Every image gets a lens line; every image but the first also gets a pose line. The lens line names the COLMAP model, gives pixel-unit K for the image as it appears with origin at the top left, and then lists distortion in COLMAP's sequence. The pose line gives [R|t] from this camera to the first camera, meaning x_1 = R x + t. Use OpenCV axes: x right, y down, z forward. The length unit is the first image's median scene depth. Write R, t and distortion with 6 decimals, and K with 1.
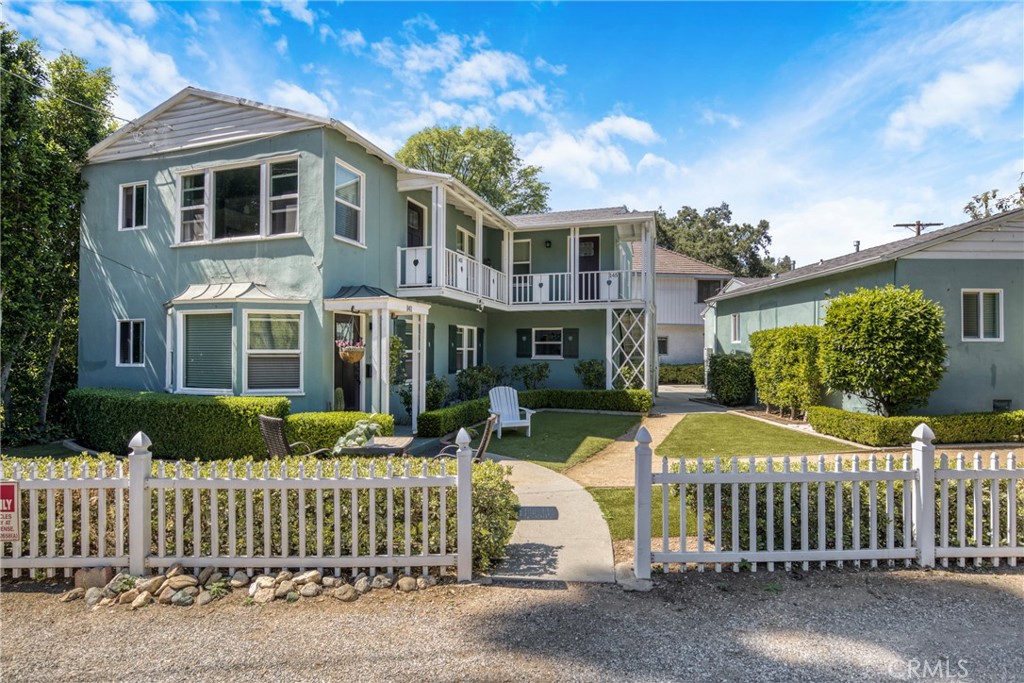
lens RADIAL K [[535.5, 0, 513.6], [0, 535.5, 346.9], [0, 0, 1]] dist [-0.018120, -0.000646]
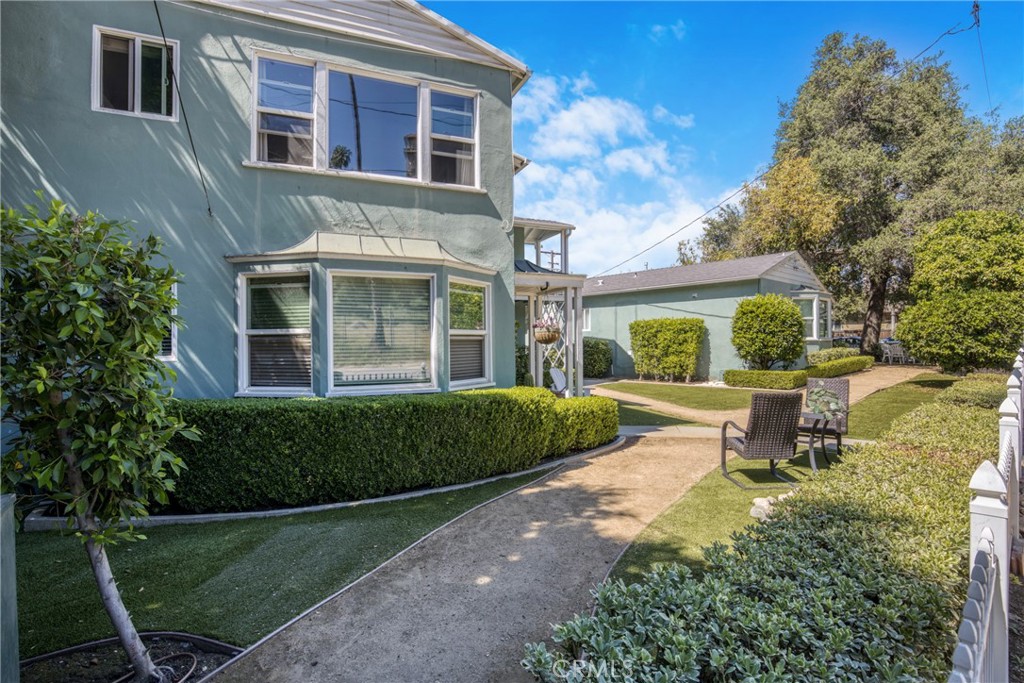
lens RADIAL K [[473.4, 0, 513.1], [0, 473.4, 342.0], [0, 0, 1]] dist [-0.030163, 0.002390]
pose [[0.748811, -0.010736, 0.662697, -0.812959], [0.008402, 0.999942, 0.006705, 0.017498], [-0.662730, 0.000548, 0.748858, 0.407057]]
